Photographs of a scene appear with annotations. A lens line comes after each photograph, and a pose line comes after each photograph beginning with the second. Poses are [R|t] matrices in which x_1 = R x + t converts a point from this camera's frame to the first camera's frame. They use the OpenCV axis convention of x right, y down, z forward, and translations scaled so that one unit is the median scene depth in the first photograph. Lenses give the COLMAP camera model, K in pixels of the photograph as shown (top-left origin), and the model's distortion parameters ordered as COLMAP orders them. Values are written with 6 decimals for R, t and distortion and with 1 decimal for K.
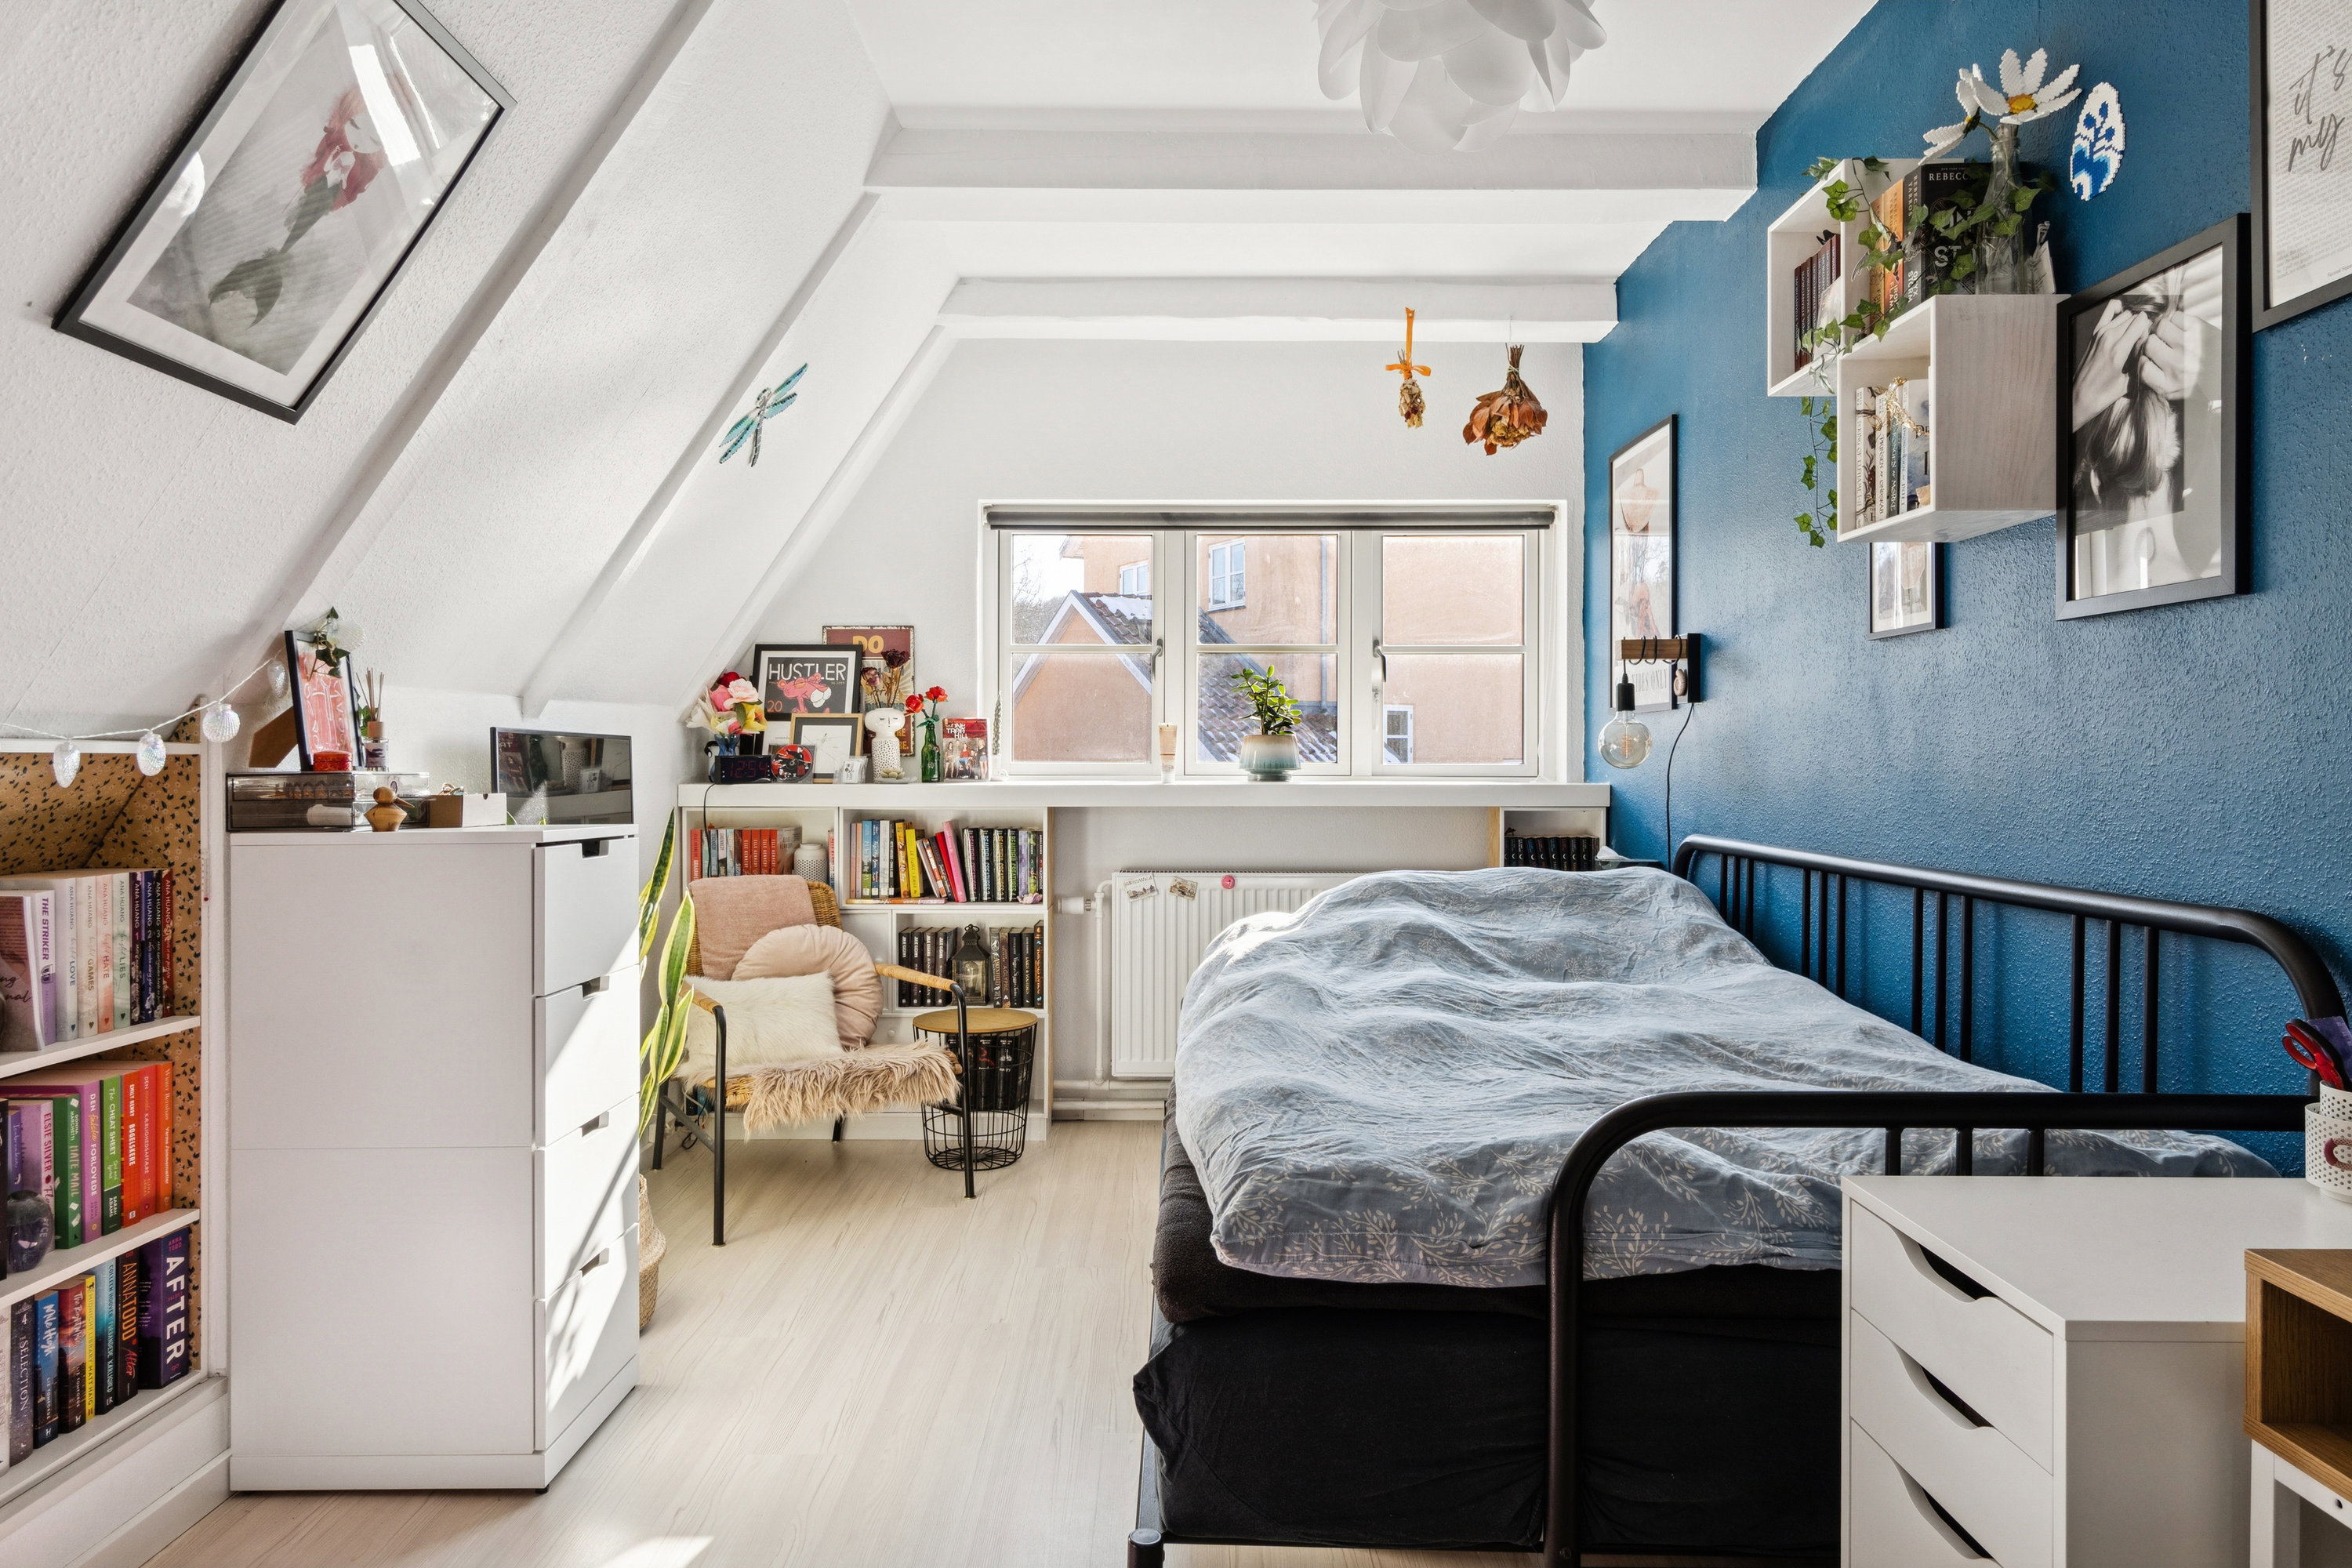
lens RADIAL K [[1431.8, 0, 1170.3], [0, 1431.8, 778.1], [0, 0, 1]] dist [0.003577, 0.000165]
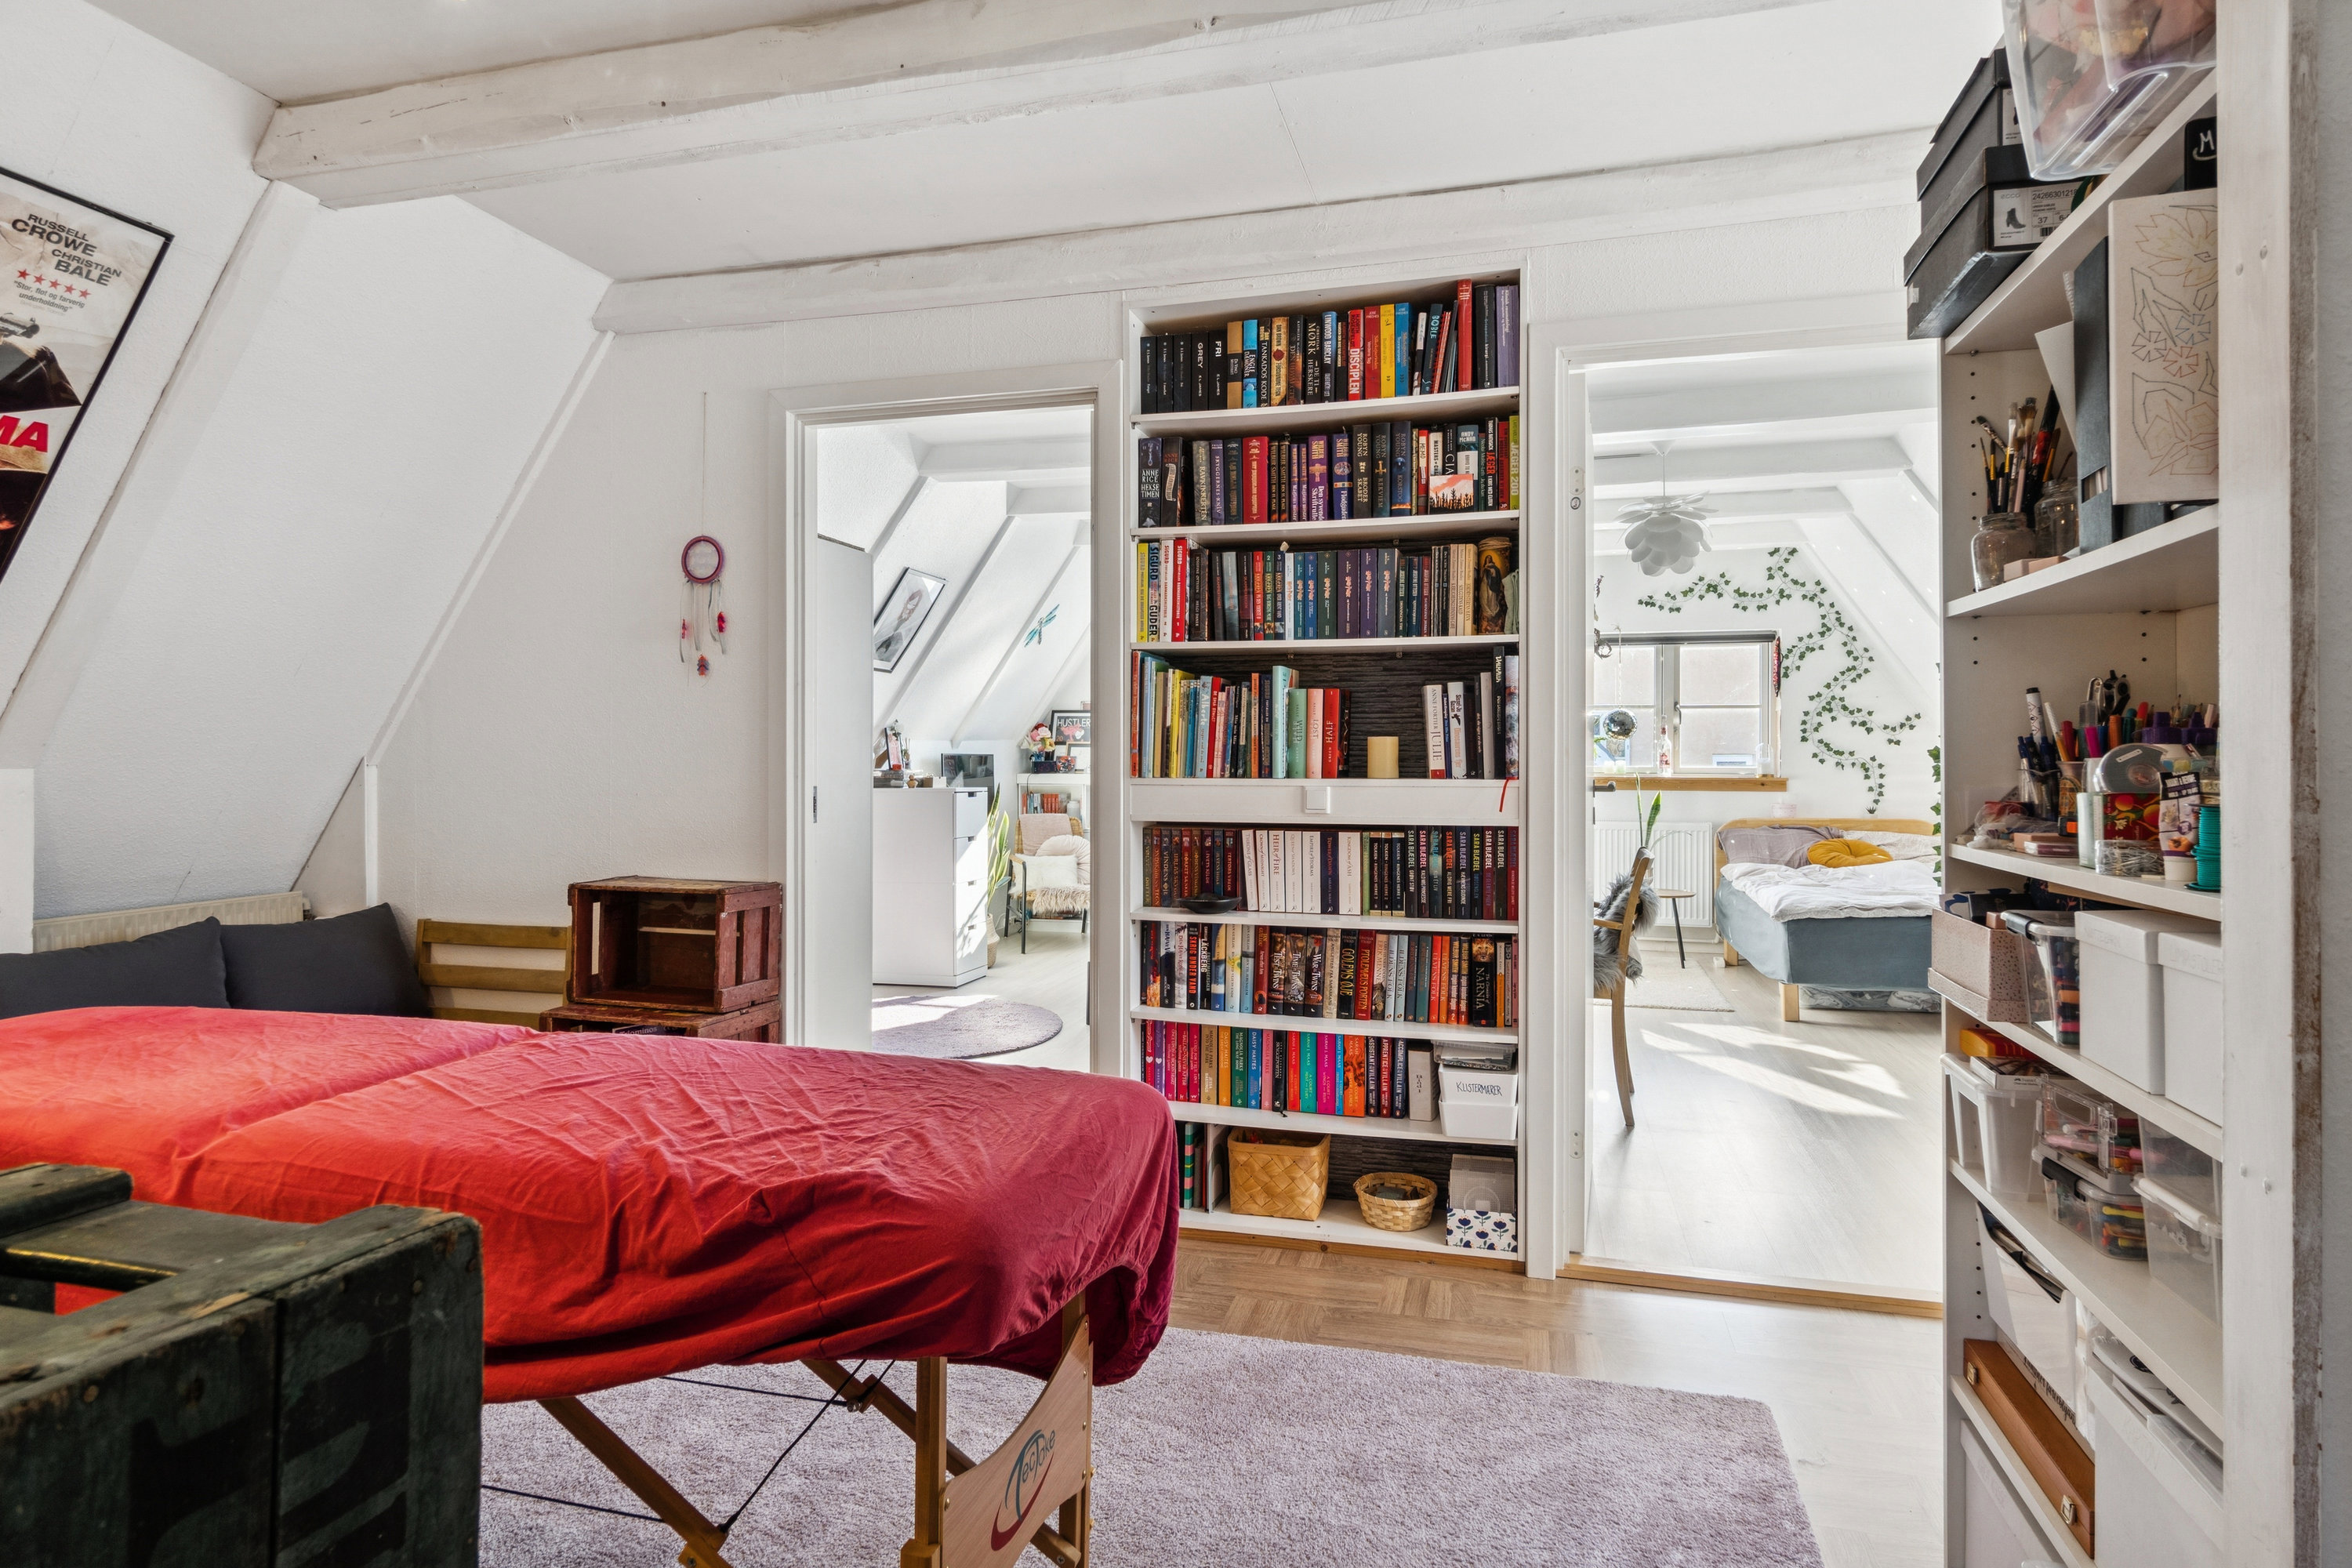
lens RADIAL K [[1272.3, 0, 1175.8], [0, 1272.3, 781.2], [0, 0, 1]] dist [-0.002630, -0.000255]
pose [[0.965420, 0.004715, -0.260658, 0.517862], [-0.001916, 0.999938, 0.010992, -0.007764], [0.260694, -0.010112, 0.965369, -1.077835]]
